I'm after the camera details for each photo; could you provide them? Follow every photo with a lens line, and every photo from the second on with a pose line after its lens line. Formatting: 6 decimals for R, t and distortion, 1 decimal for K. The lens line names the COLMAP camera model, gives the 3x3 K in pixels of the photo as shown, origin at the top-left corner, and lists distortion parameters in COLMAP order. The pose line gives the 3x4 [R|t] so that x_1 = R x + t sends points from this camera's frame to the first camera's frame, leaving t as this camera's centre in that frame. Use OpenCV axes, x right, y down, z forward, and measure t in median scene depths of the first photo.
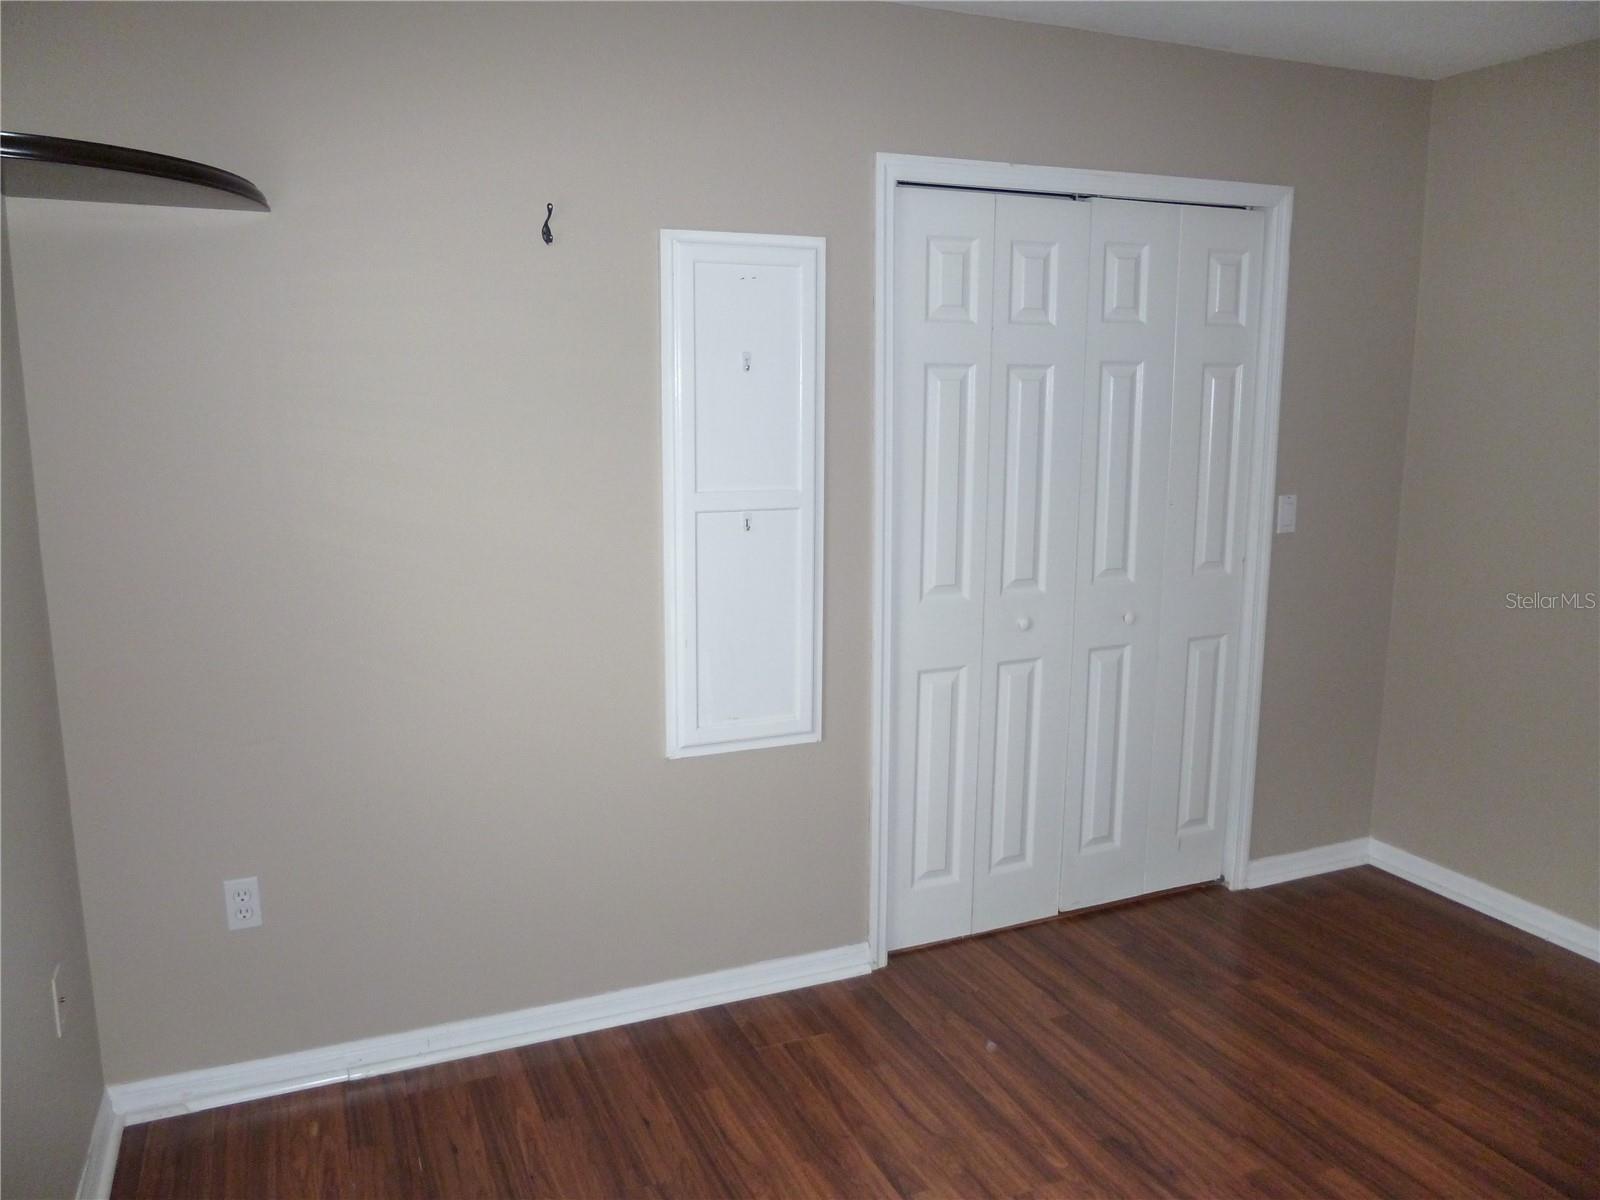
lens RADIAL K [[1201.2, 0, 800.0], [0, 1201.2, 600.0], [0, 0, 1]] dist [-0.002490, -0.001289]
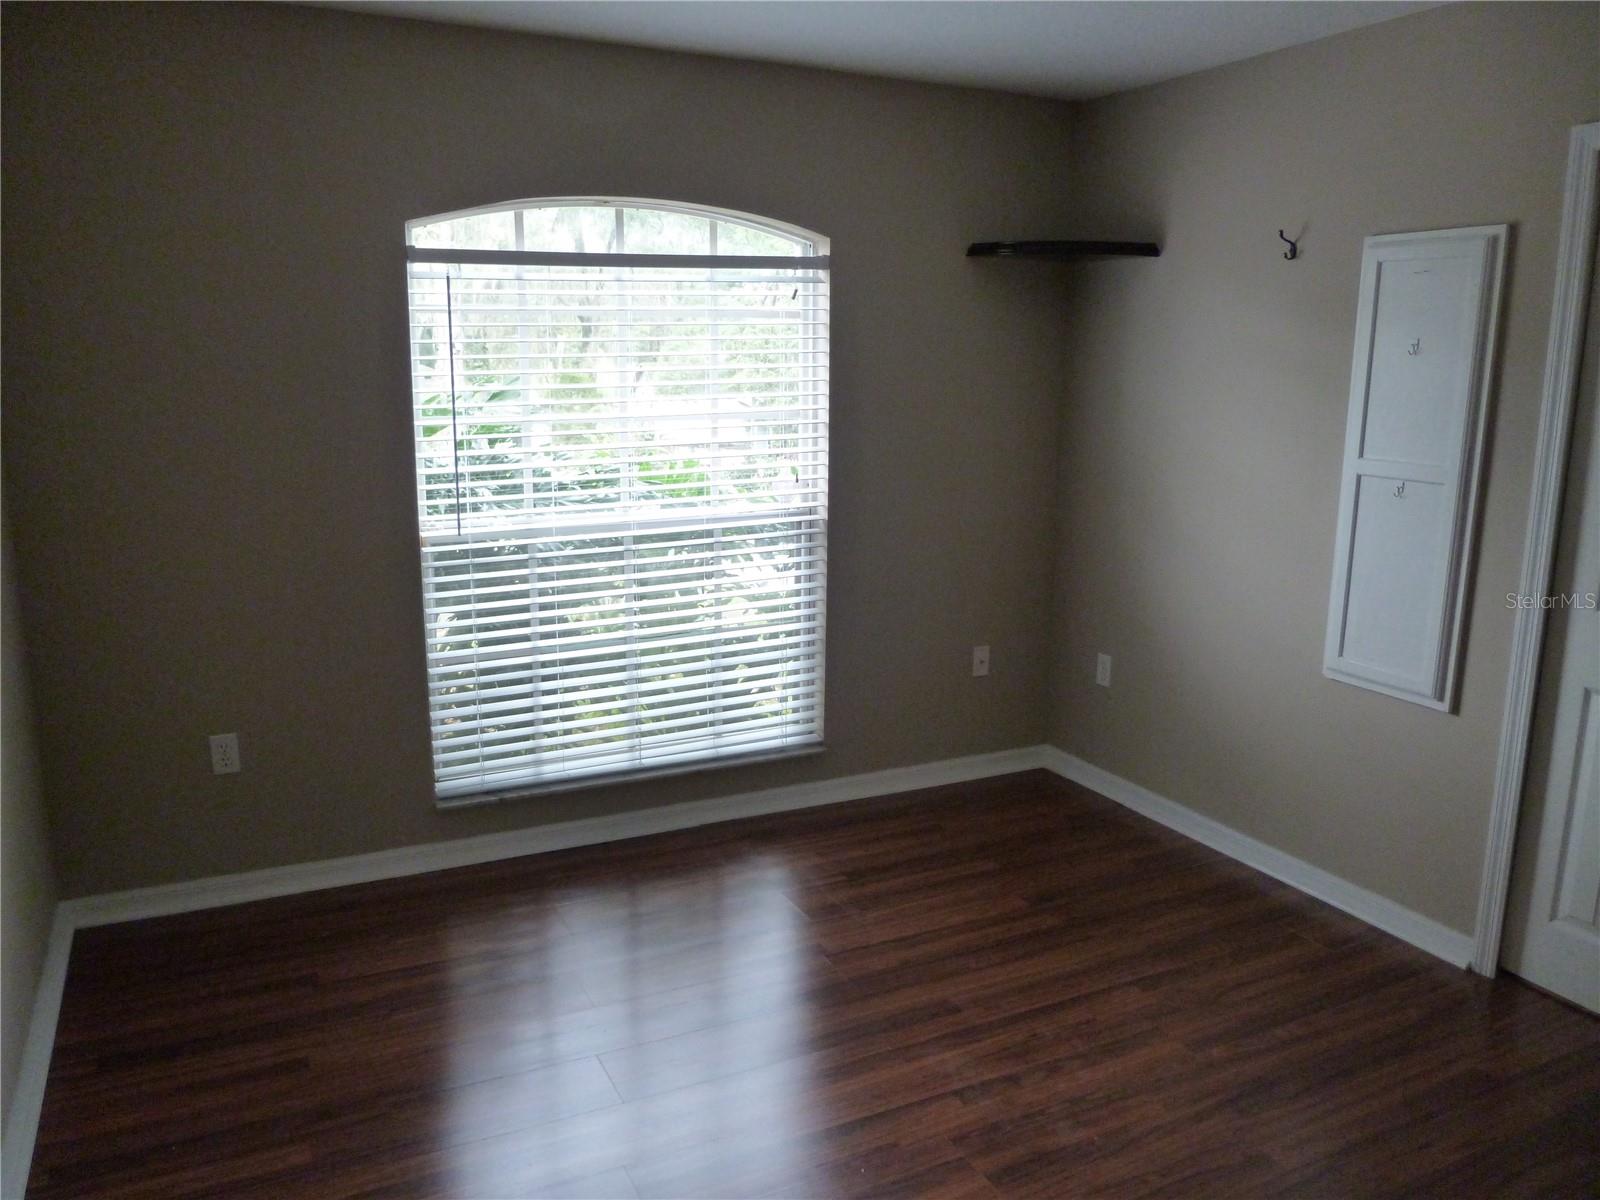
lens RADIAL K [[1201.2, 0, 800.0], [0, 1201.2, 600.0], [0, 0, 1]] dist [-0.002490, -0.001289]
pose [[0.070305, 0.203195, -0.976611, 1.069289], [-0.161547, 0.968429, 0.189863, -0.092716], [0.984357, 0.144421, 0.100911, 0.368952]]
